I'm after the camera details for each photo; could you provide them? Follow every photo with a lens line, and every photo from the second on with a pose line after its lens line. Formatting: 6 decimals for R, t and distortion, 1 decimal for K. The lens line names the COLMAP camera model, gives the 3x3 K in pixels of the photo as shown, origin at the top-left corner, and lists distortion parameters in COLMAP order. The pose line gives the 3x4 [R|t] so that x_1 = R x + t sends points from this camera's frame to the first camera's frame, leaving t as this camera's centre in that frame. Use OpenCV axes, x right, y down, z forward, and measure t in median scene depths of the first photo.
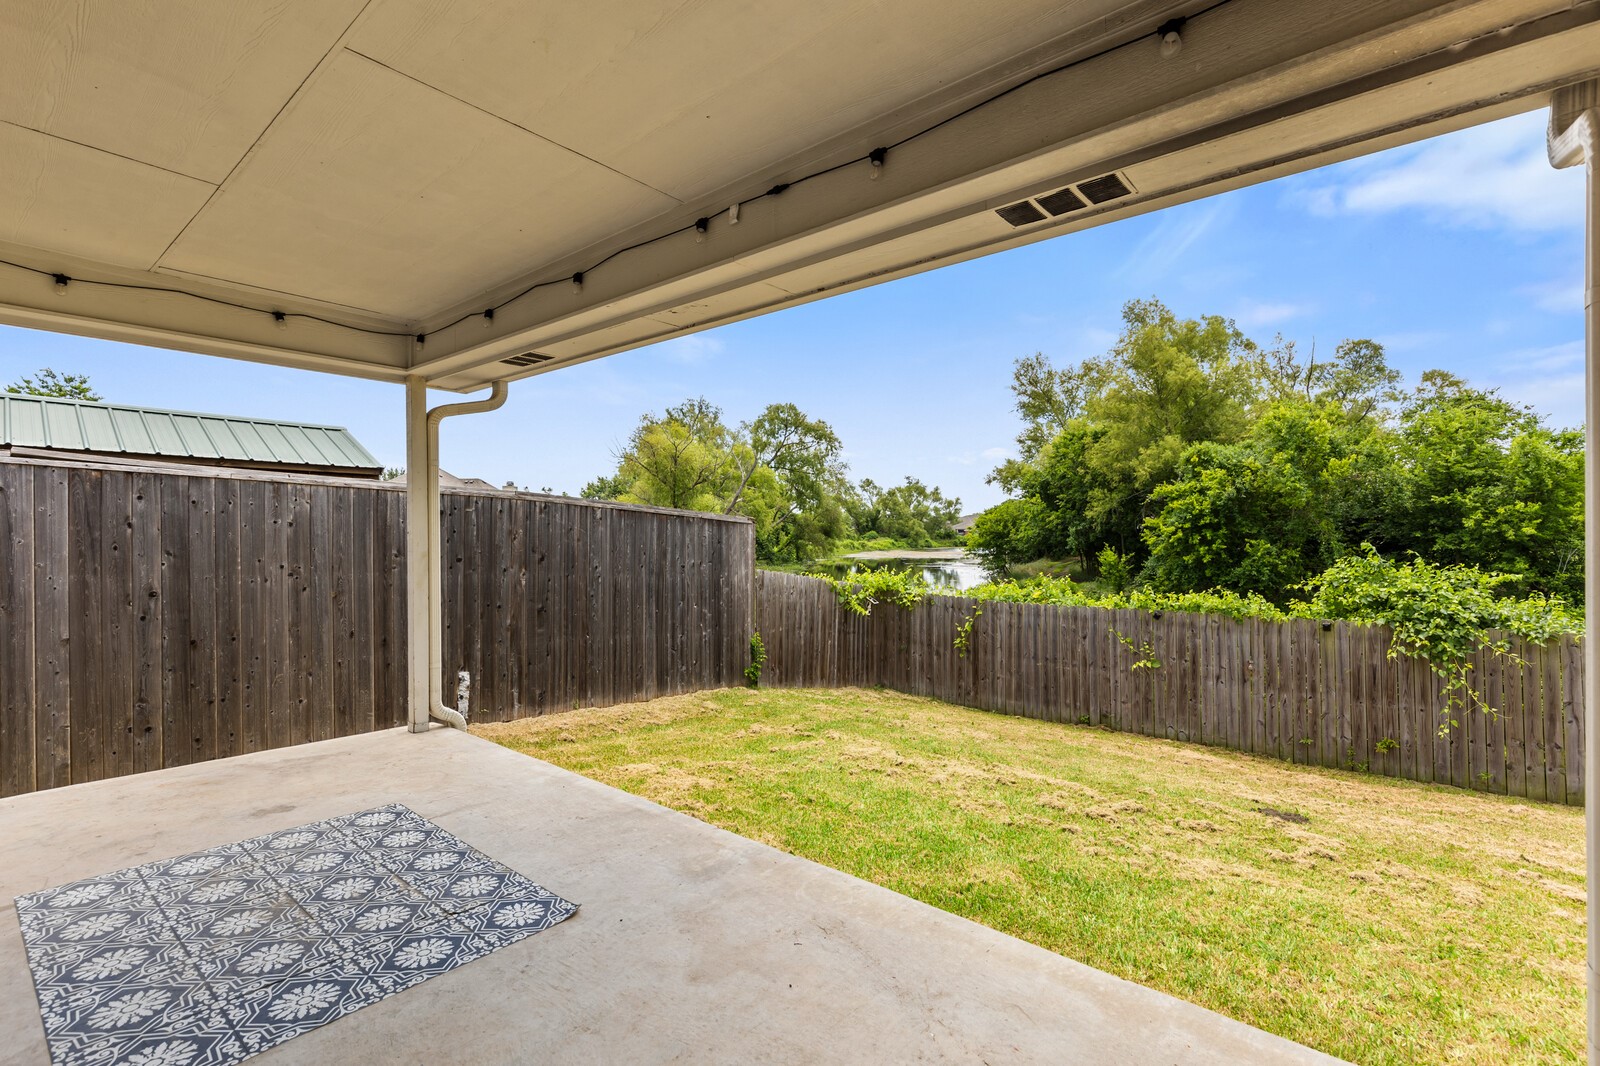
lens RADIAL K [[729.4, 0, 795.3], [0, 729.4, 533.5], [0, 0, 1]] dist [0.009426, -0.000466]
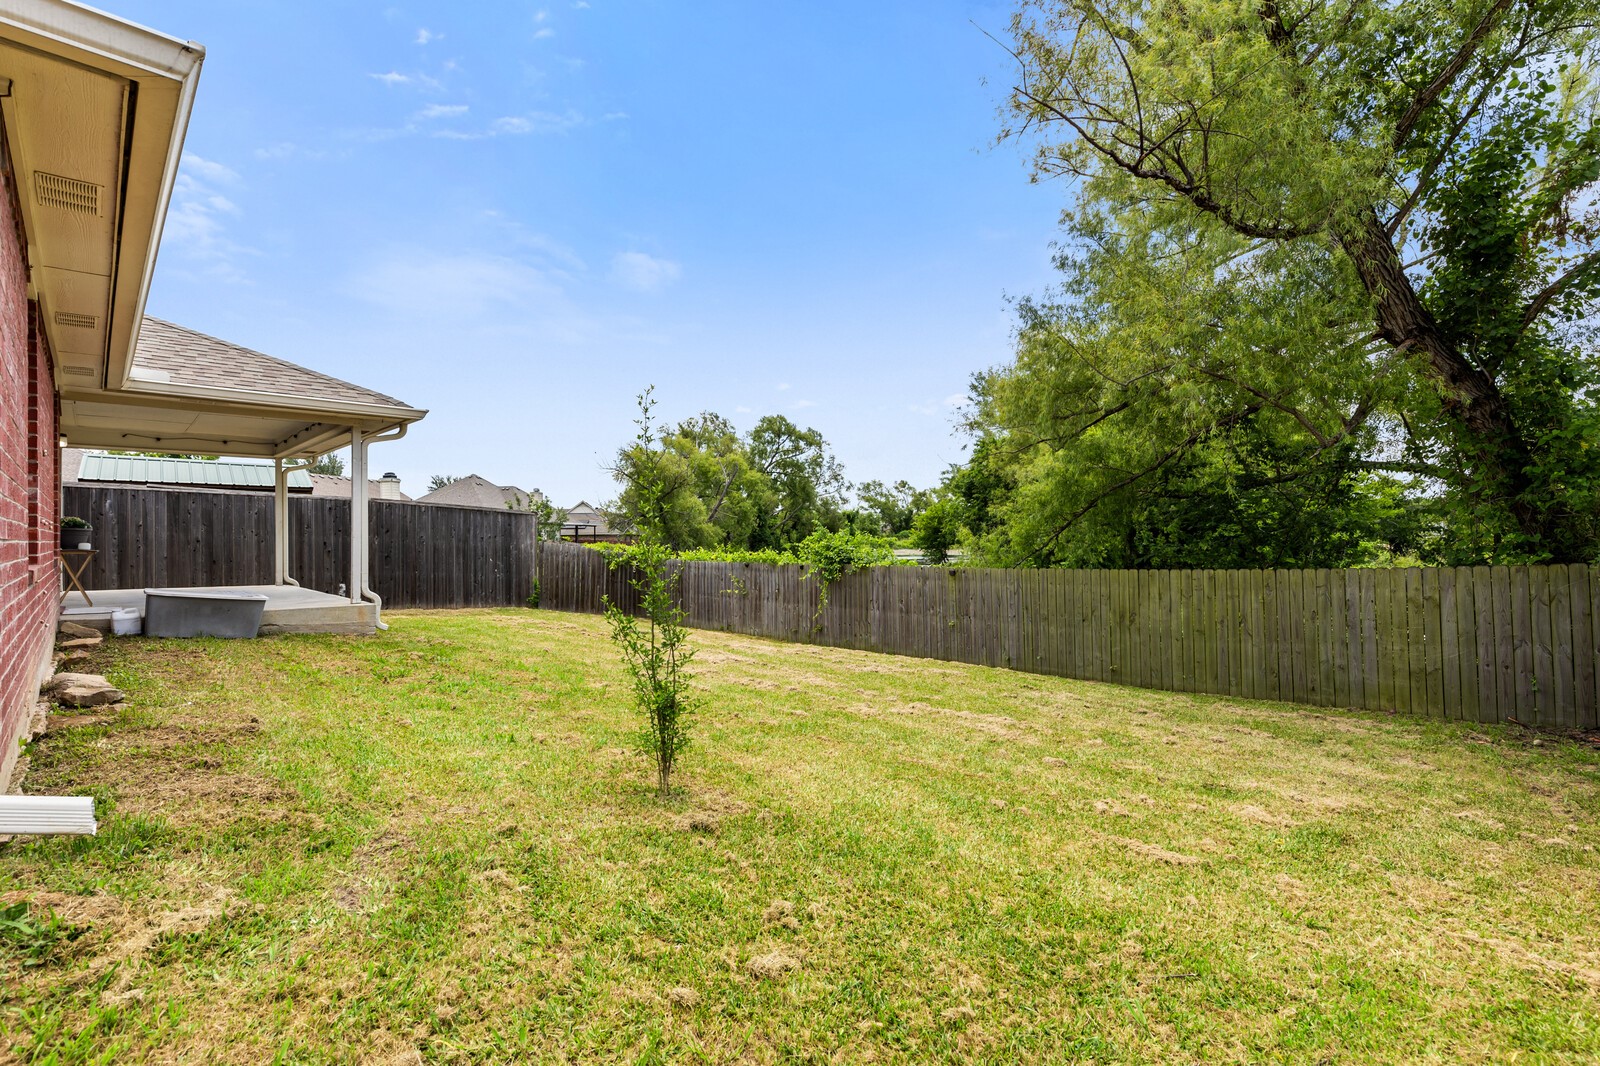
lens RADIAL K [[729.4, 0, 786.5], [0, 729.4, 530.5], [0, 0, 1]] dist [0.009426, -0.000466]
pose [[0.994377, -0.007450, -0.105634, 0.628824], [0.006771, 0.999954, -0.006785, 0.035260], [0.105679, 0.006032, 0.994382, -0.579209]]
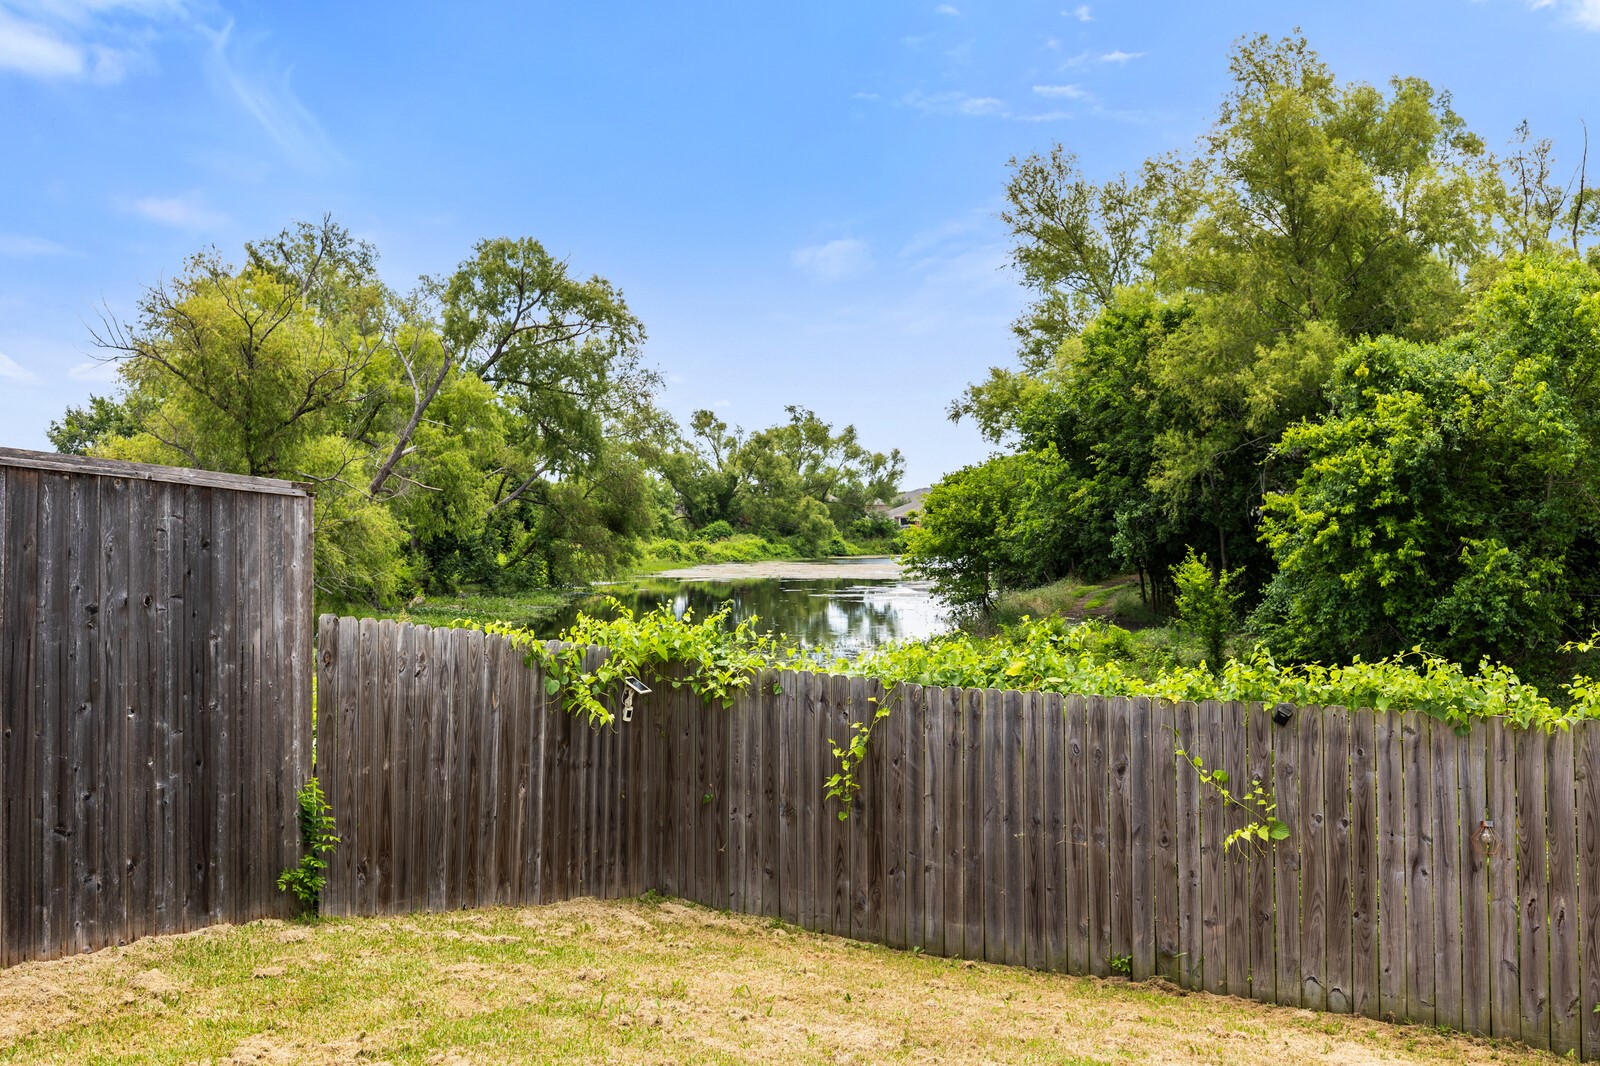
lens RADIAL K [[1551.4, 0, 801.2], [0, 1551.4, 523.9], [0, 0, 1]] dist [0.012844, 0.000000]
pose [[0.988320, 0.001012, 0.152390, 0.066566], [-0.000775, 0.999998, -0.001619, 0.001822], [-0.152392, 0.001482, 0.988319, 0.123721]]
